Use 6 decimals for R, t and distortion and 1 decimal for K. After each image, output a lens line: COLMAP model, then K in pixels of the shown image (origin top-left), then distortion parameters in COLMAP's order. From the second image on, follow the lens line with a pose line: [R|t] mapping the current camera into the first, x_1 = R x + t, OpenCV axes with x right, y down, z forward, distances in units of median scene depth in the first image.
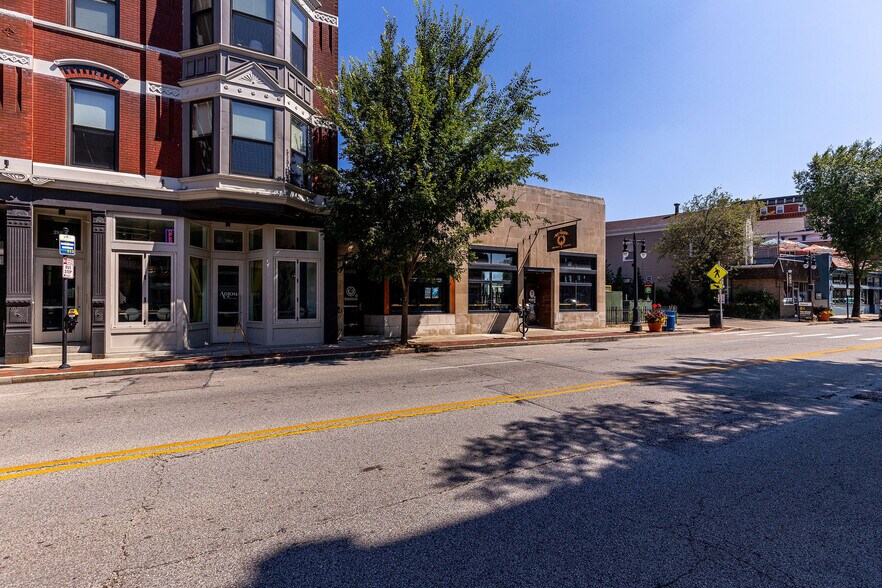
lens RADIAL K [[453.1, 0, 441.0], [0, 453.1, 294.0], [0, 0, 1]] dist [0.001244, 0.000872]
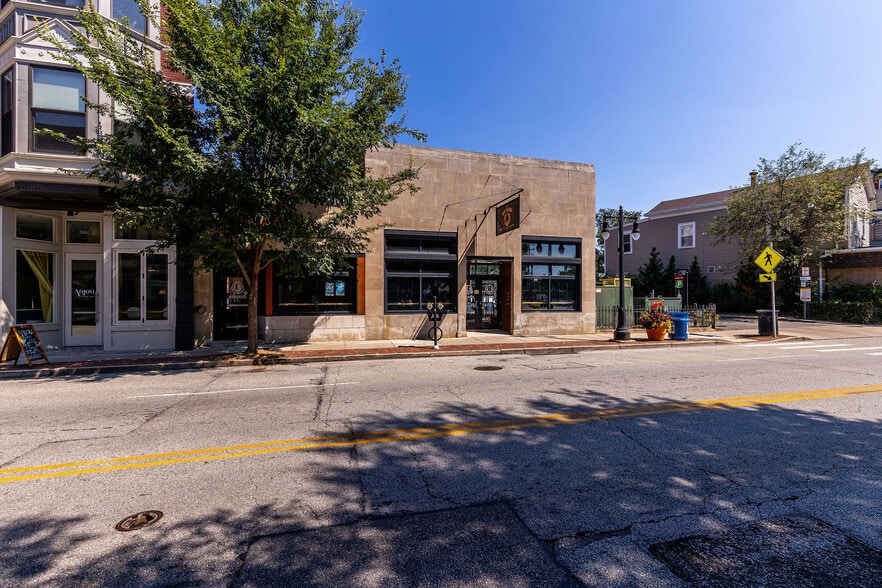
lens RADIAL K [[453.1, 0, 441.0], [0, 453.1, 294.0], [0, 0, 1]] dist [0.001244, 0.000872]
pose [[0.973757, -0.003556, -0.227562, 0.333836], [0.005239, 0.999963, 0.006795, 0.001557], [0.227529, -0.007809, 0.973740, 0.229521]]
